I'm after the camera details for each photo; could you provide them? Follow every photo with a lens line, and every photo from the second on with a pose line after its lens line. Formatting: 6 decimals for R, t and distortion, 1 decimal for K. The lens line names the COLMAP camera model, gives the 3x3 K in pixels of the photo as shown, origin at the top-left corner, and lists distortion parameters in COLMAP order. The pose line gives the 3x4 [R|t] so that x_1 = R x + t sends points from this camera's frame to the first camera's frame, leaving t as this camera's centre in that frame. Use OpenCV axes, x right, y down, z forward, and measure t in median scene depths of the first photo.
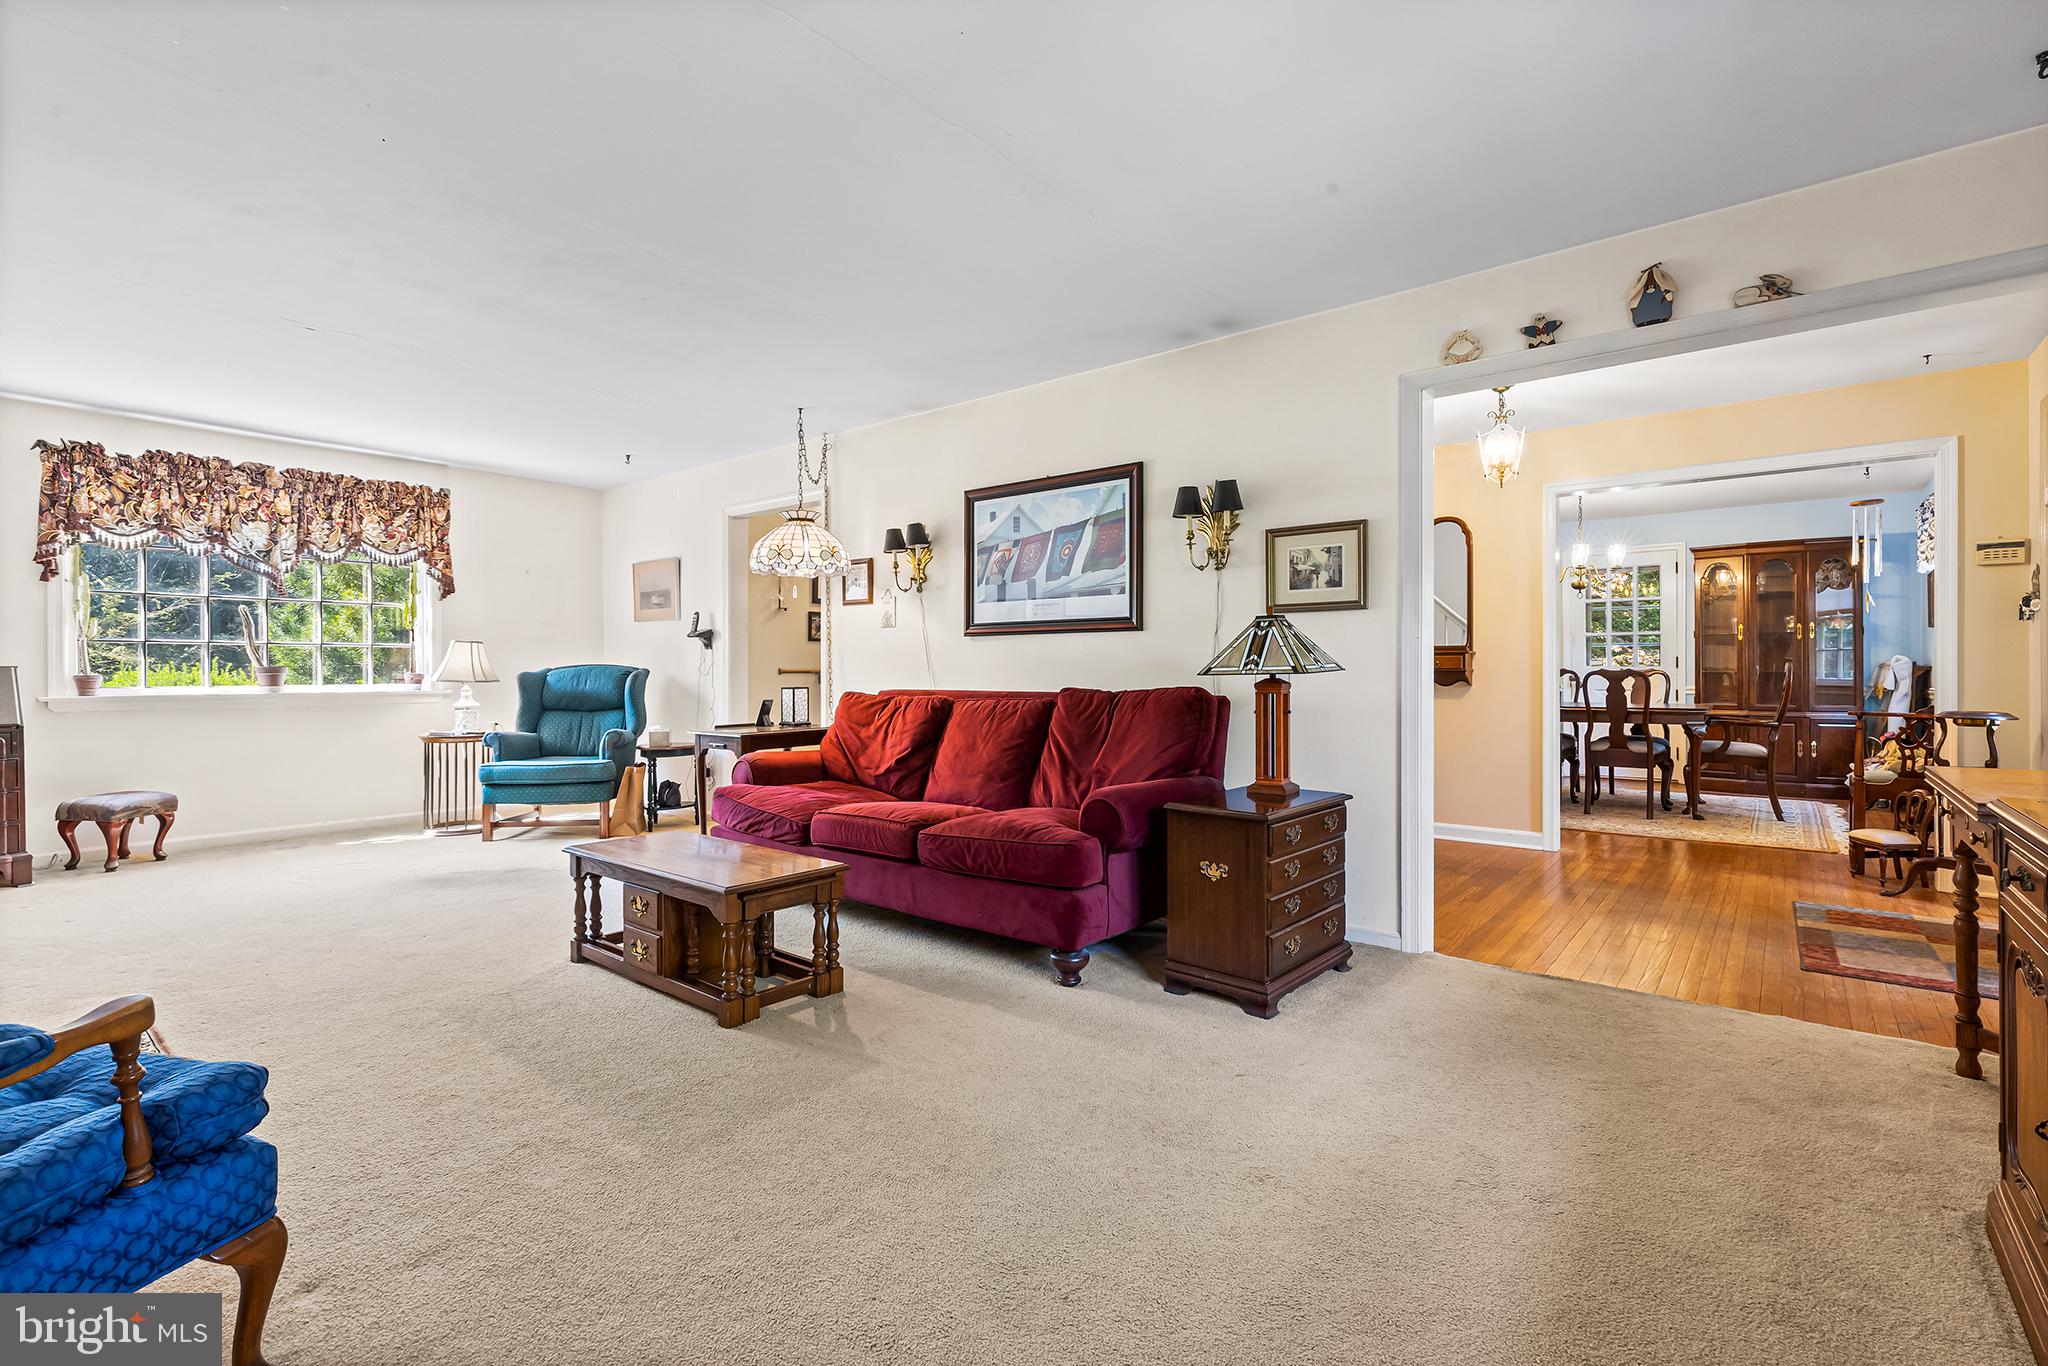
lens RADIAL K [[925.0, 0, 1021.5], [0, 925.0, 670.3], [0, 0, 1]] dist [0.009179, -0.000434]
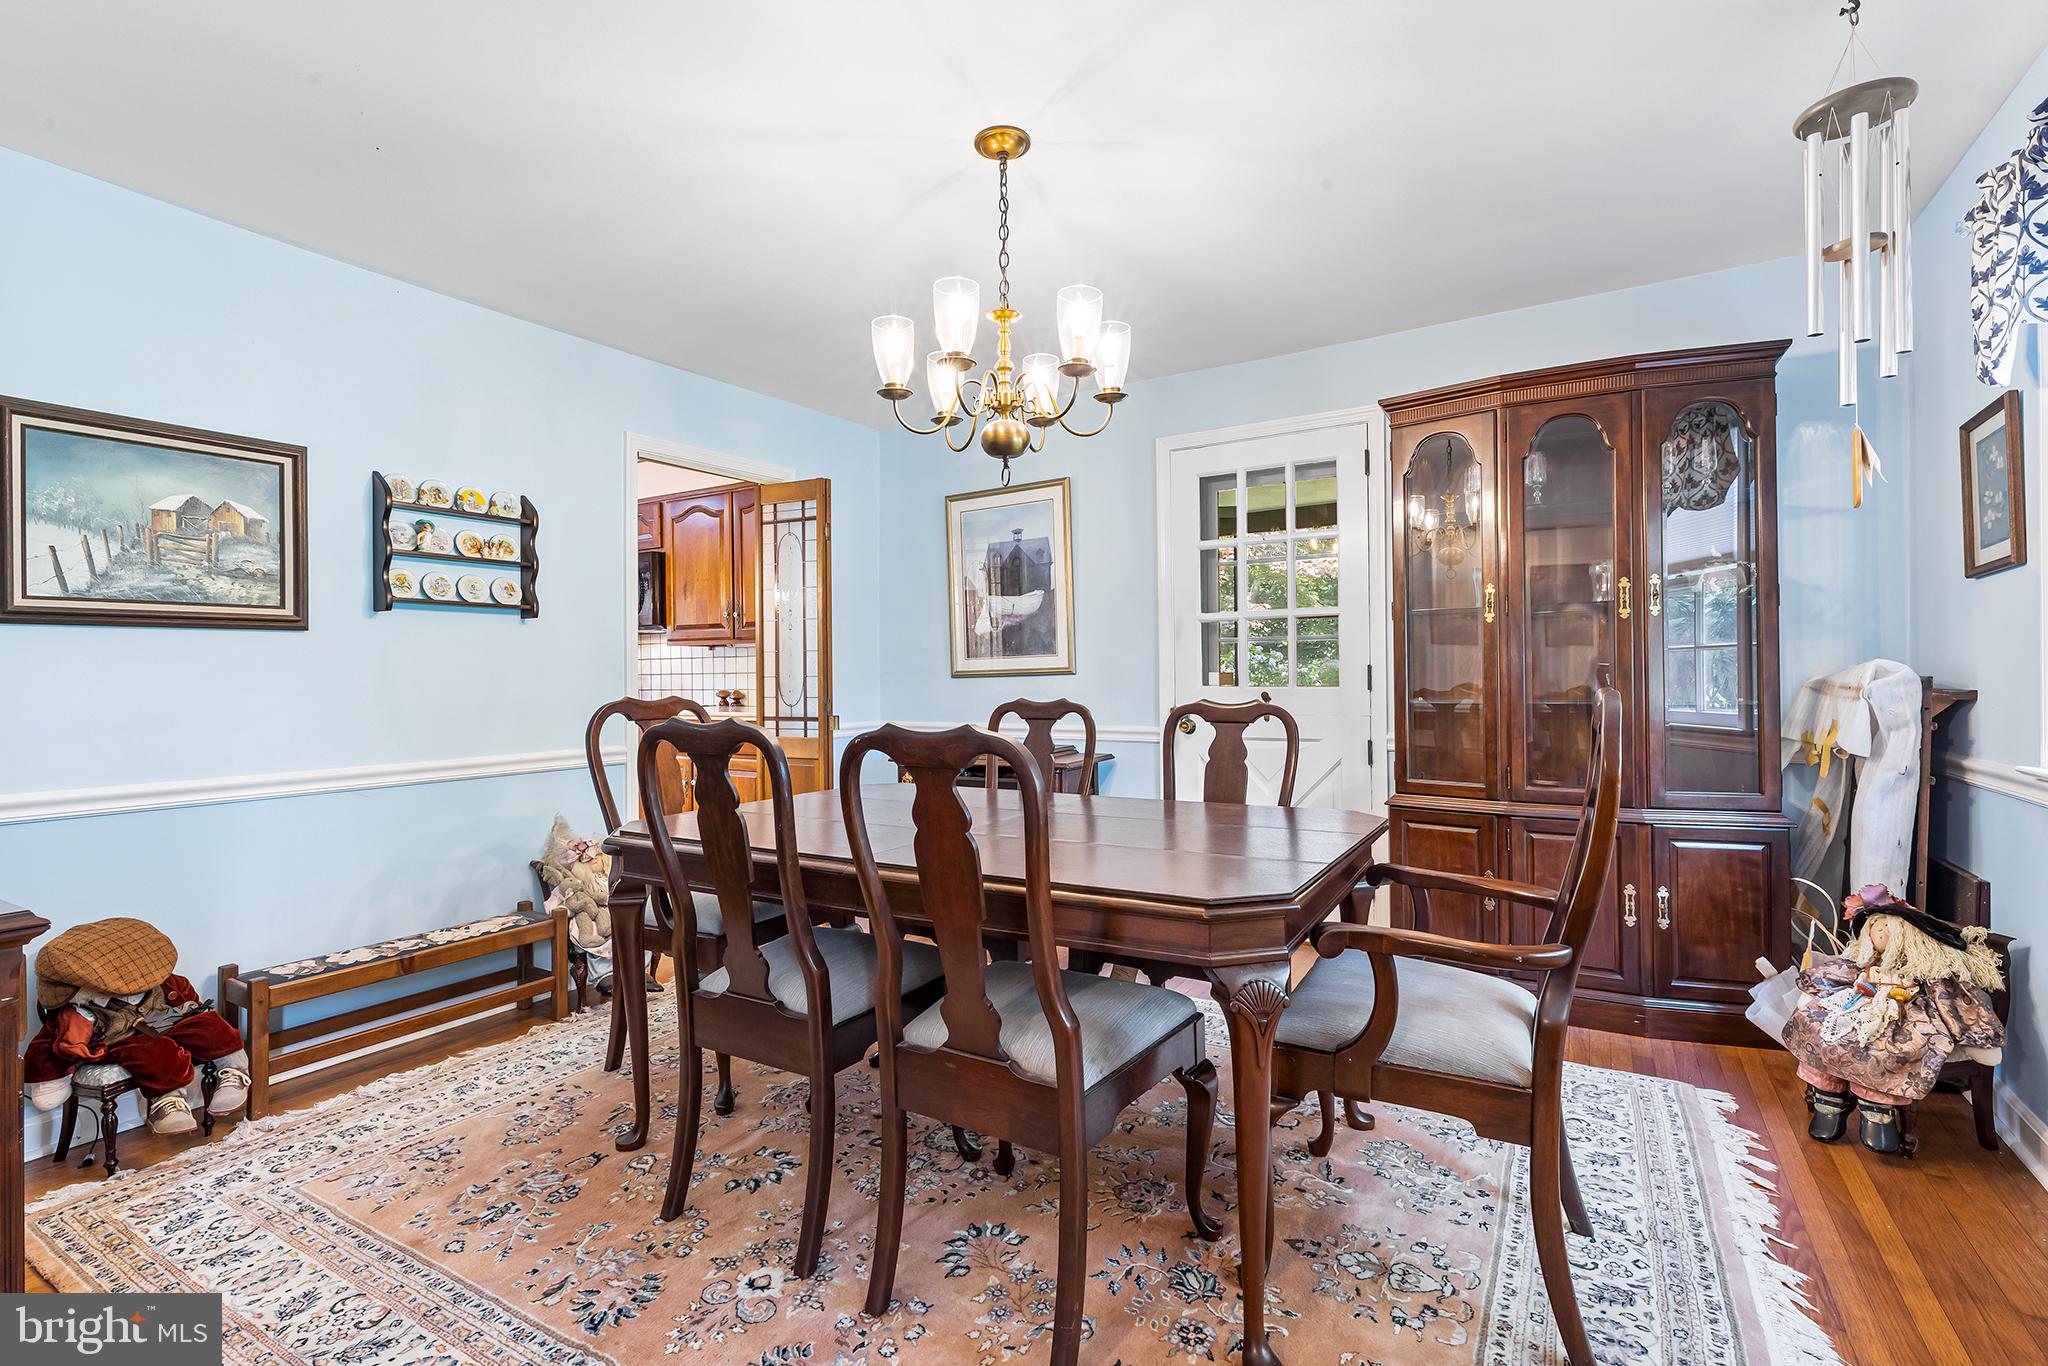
lens RADIAL K [[925.0, 0, 1031.1], [0, 925.0, 685.1], [0, 0, 1]] dist [0.009179, -0.000434]
pose [[0.991502, -0.015608, 0.129152, 0.541940], [0.014711, 0.999861, 0.007898, -0.012921], [-0.129257, -0.005931, 0.991593, 0.650544]]
